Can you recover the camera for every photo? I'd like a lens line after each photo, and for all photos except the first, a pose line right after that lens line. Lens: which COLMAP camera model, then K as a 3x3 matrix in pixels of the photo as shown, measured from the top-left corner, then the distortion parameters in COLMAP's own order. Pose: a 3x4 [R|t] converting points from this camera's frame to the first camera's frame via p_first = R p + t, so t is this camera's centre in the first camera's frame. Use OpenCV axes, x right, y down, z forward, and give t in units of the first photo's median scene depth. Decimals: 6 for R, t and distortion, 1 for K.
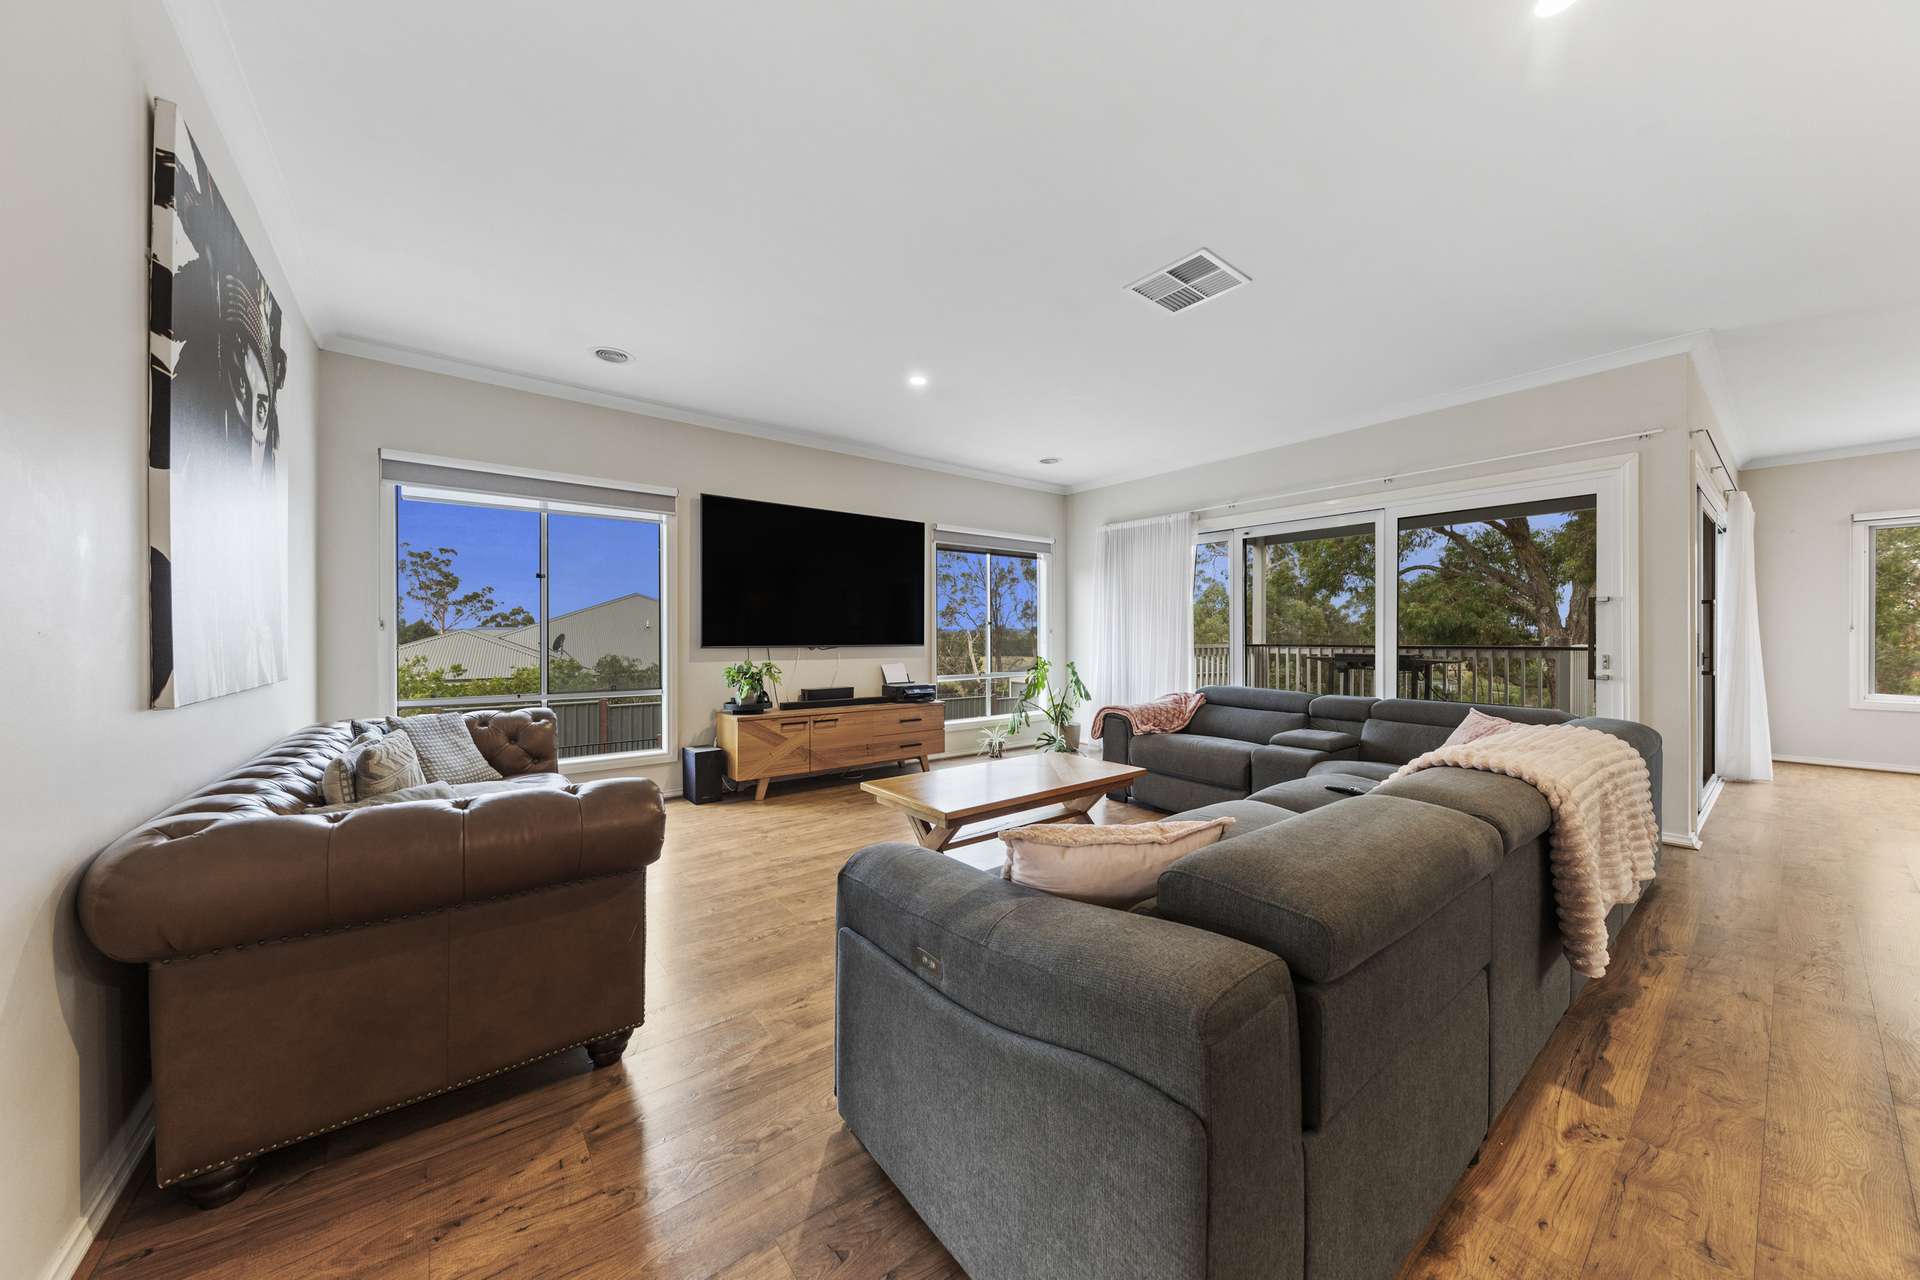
lens RADIAL K [[653.3, 0, 960.6], [0, 653.3, 636.4], [0, 0, 1]] dist [0.010967, -0.002146]
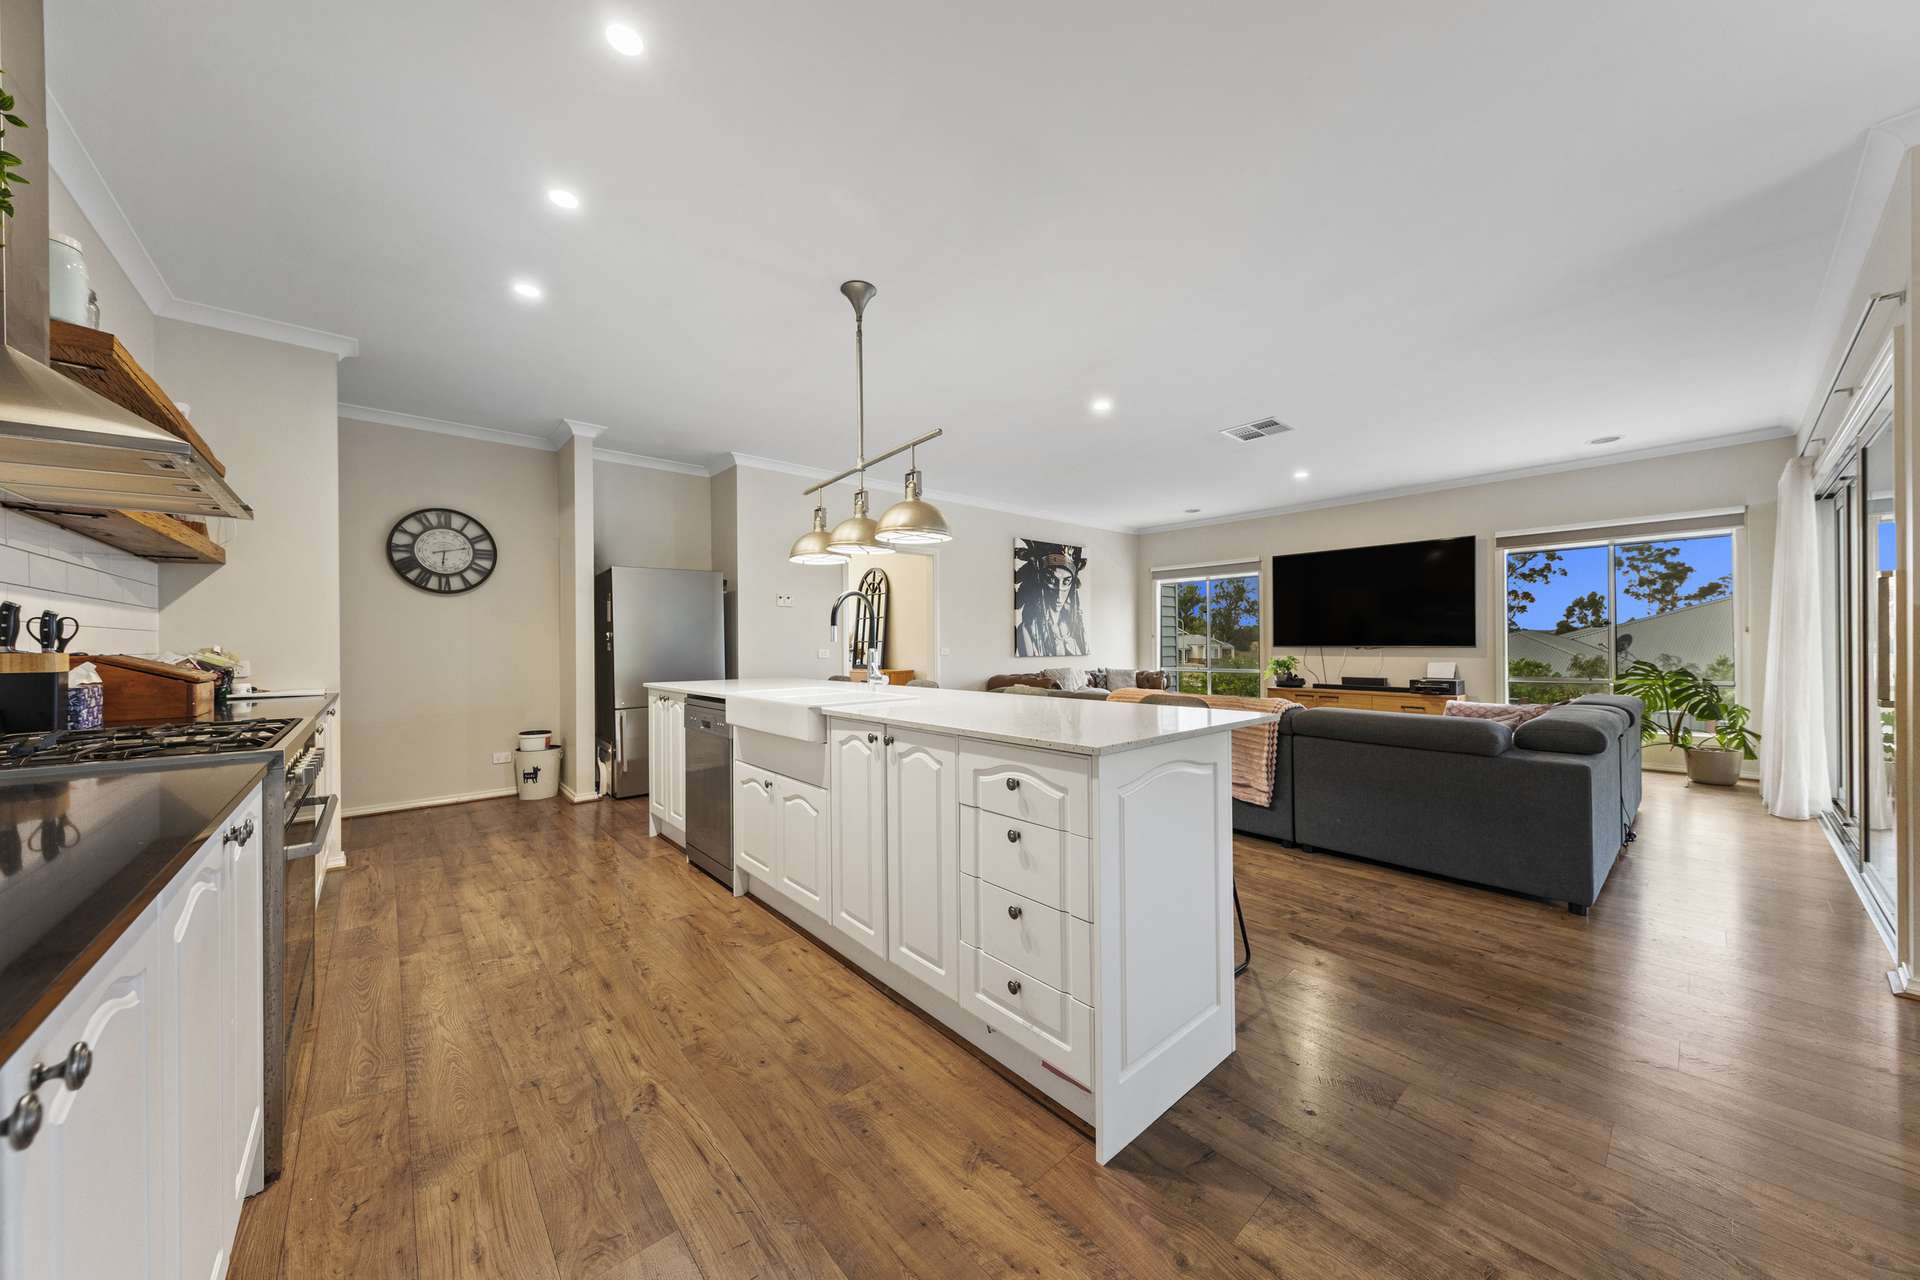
lens RADIAL K [[653.3, 0, 947.8], [0, 653.3, 645.4], [0, 0, 1]] dist [0.010967, -0.002146]
pose [[0.039832, 0.005663, -0.999190, 1.022074], [0.006368, 0.999962, 0.005921, -0.000594], [0.999186, -0.006599, 0.039795, 0.076187]]
